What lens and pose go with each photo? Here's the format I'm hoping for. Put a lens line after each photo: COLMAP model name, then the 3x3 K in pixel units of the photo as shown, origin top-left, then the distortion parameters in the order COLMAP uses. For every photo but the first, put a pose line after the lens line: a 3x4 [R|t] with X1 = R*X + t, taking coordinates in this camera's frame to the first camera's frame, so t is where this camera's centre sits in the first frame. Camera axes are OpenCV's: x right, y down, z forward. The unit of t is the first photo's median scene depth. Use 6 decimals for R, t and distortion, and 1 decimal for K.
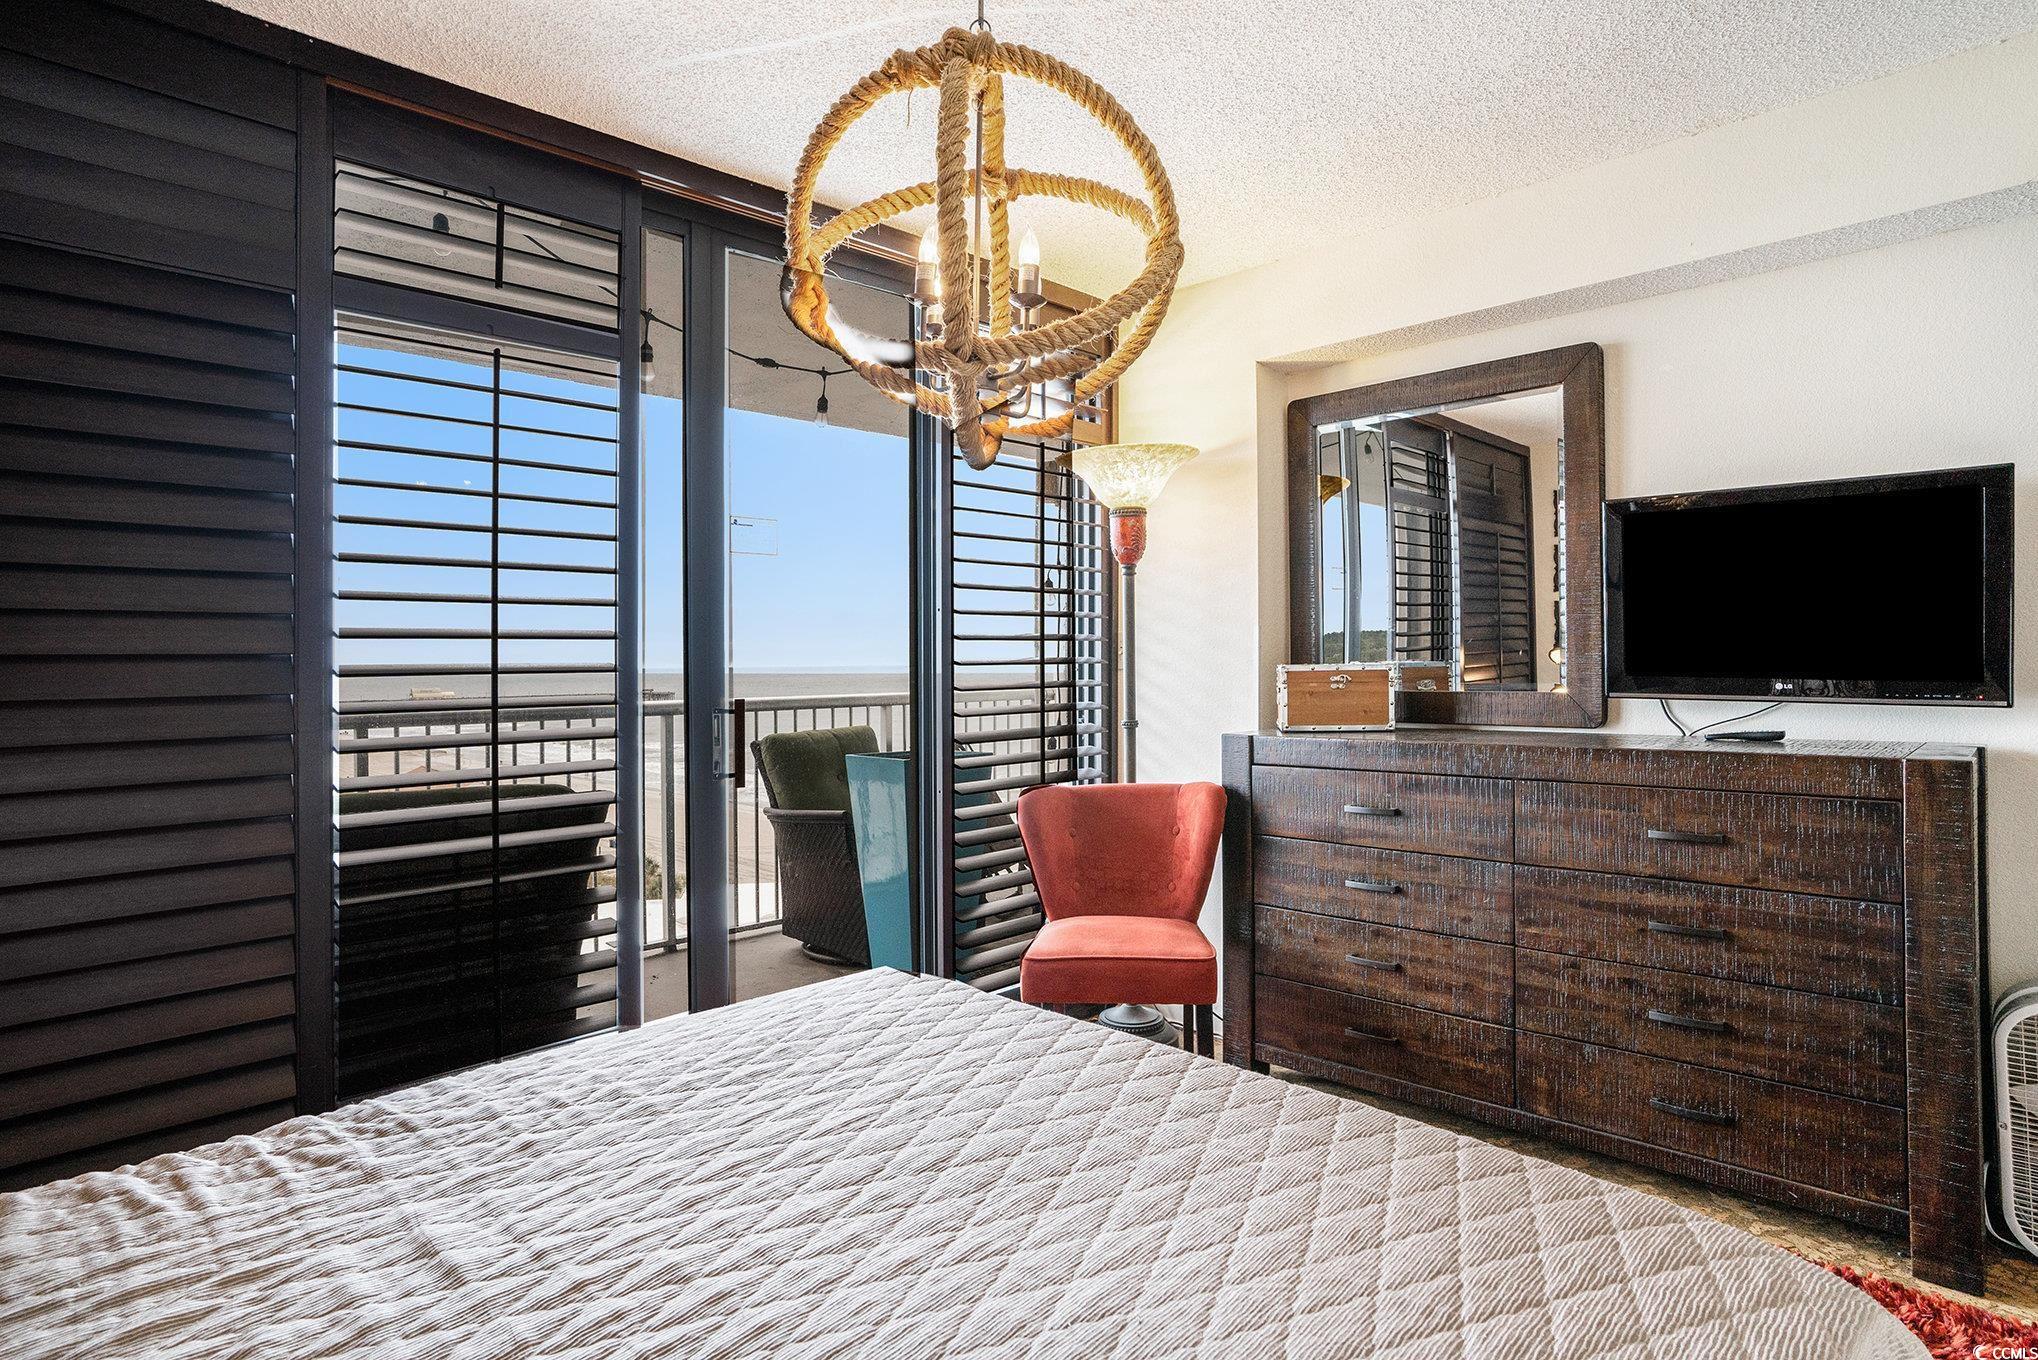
lens RADIAL K [[1055.9, 0, 962.5], [0, 1055.9, 662.4], [0, 0, 1]] dist [-0.050447, 0.010244]
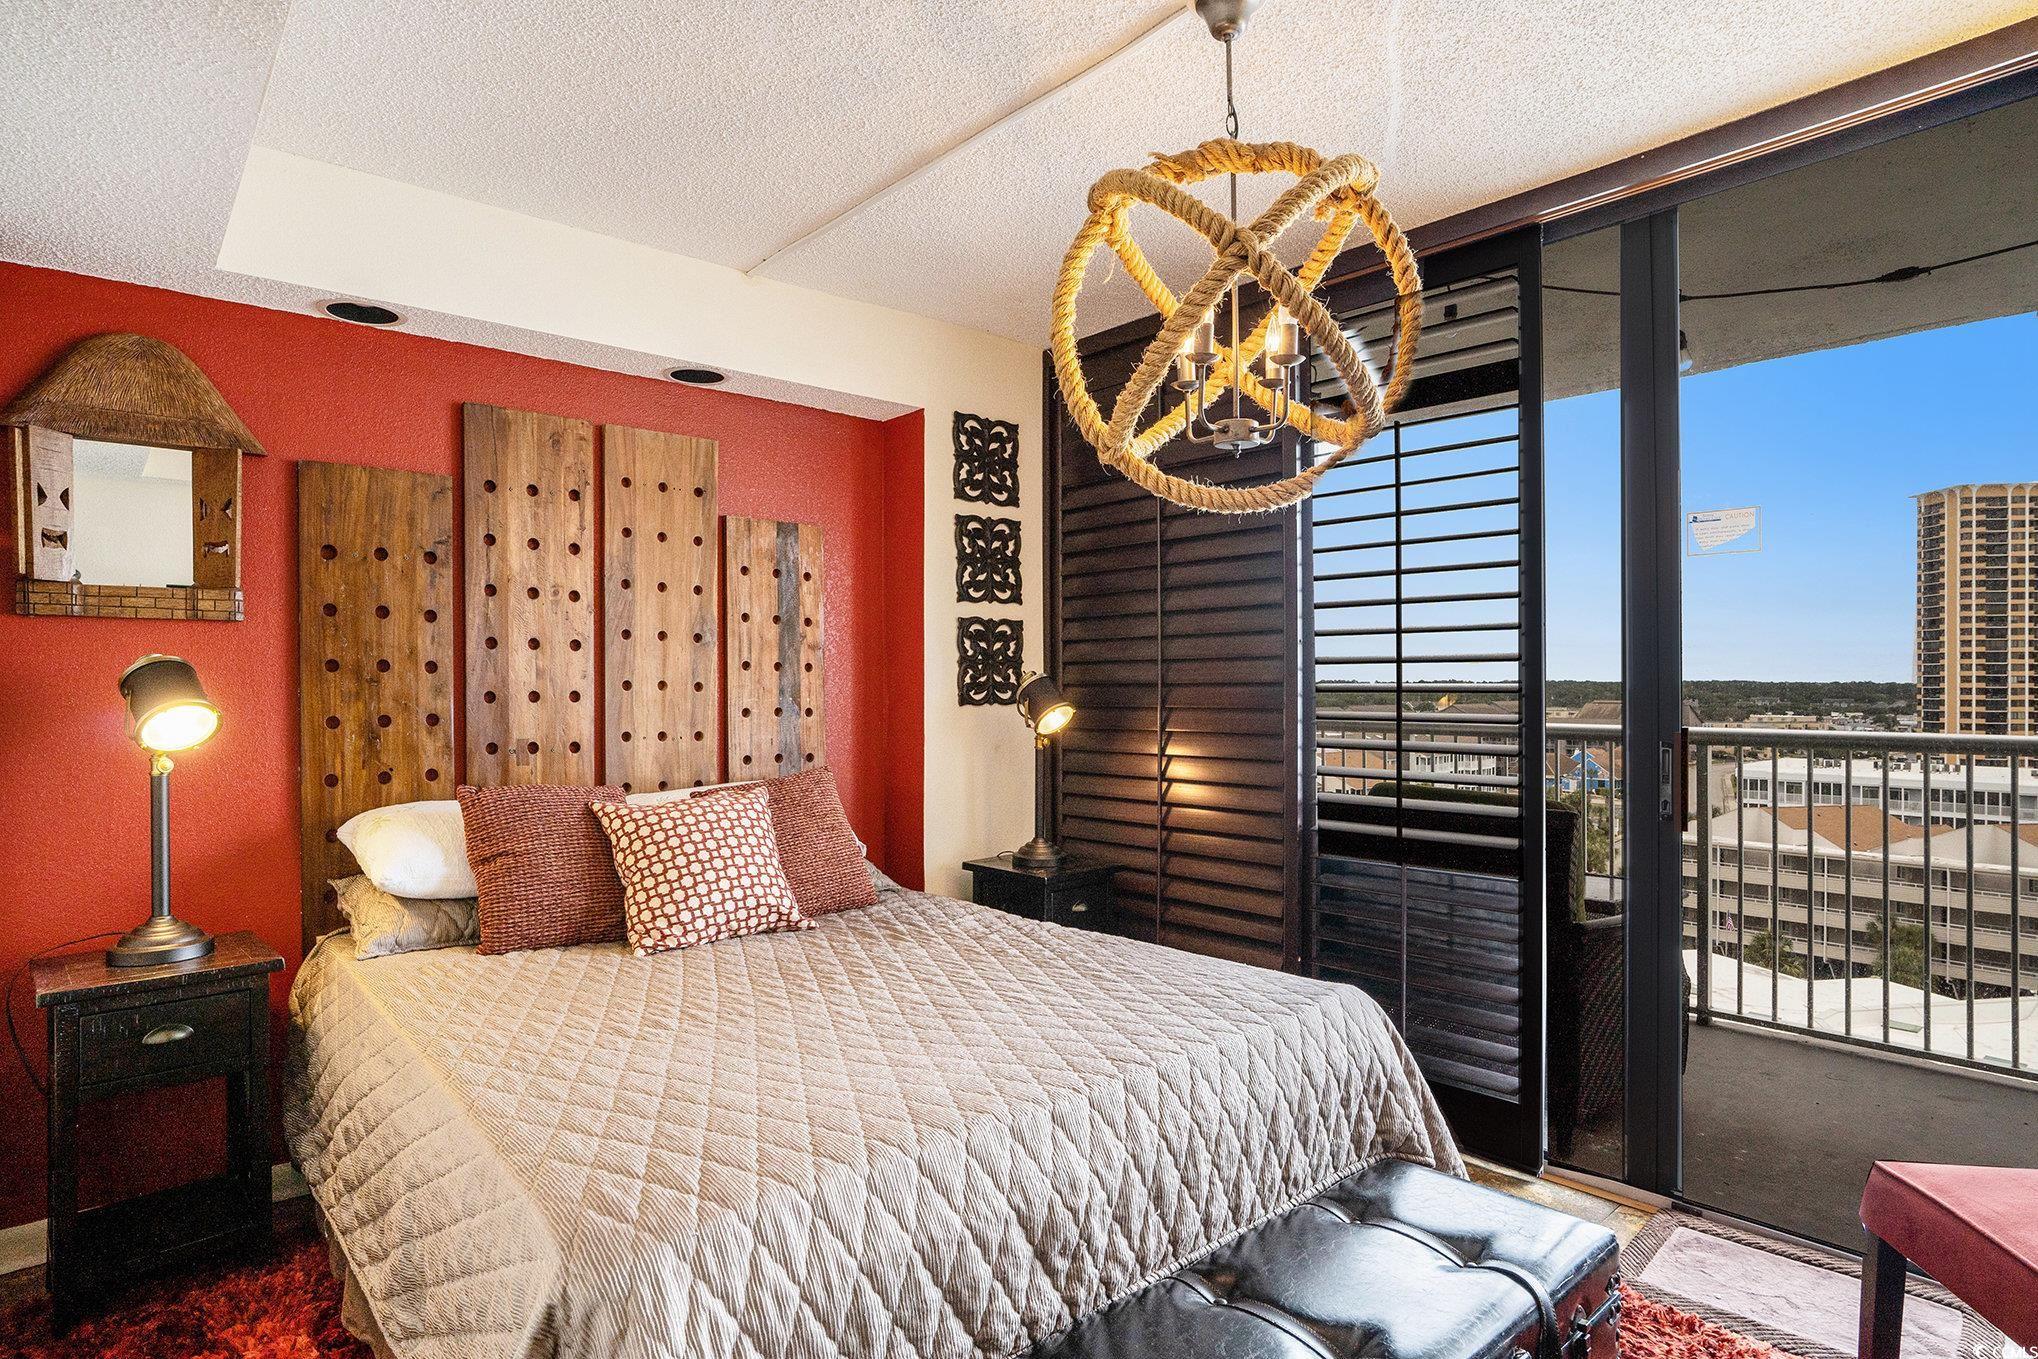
lens RADIAL K [[1055.9, 0, 1018.4], [0, 1055.9, 685.0], [0, 0, 1]] dist [-0.050447, 0.010244]
pose [[-0.037877, -0.001010, -0.999282, 0.875349], [0.010461, 0.999944, -0.001407, -0.001736], [0.999228, -0.010506, -0.037864, 0.672247]]
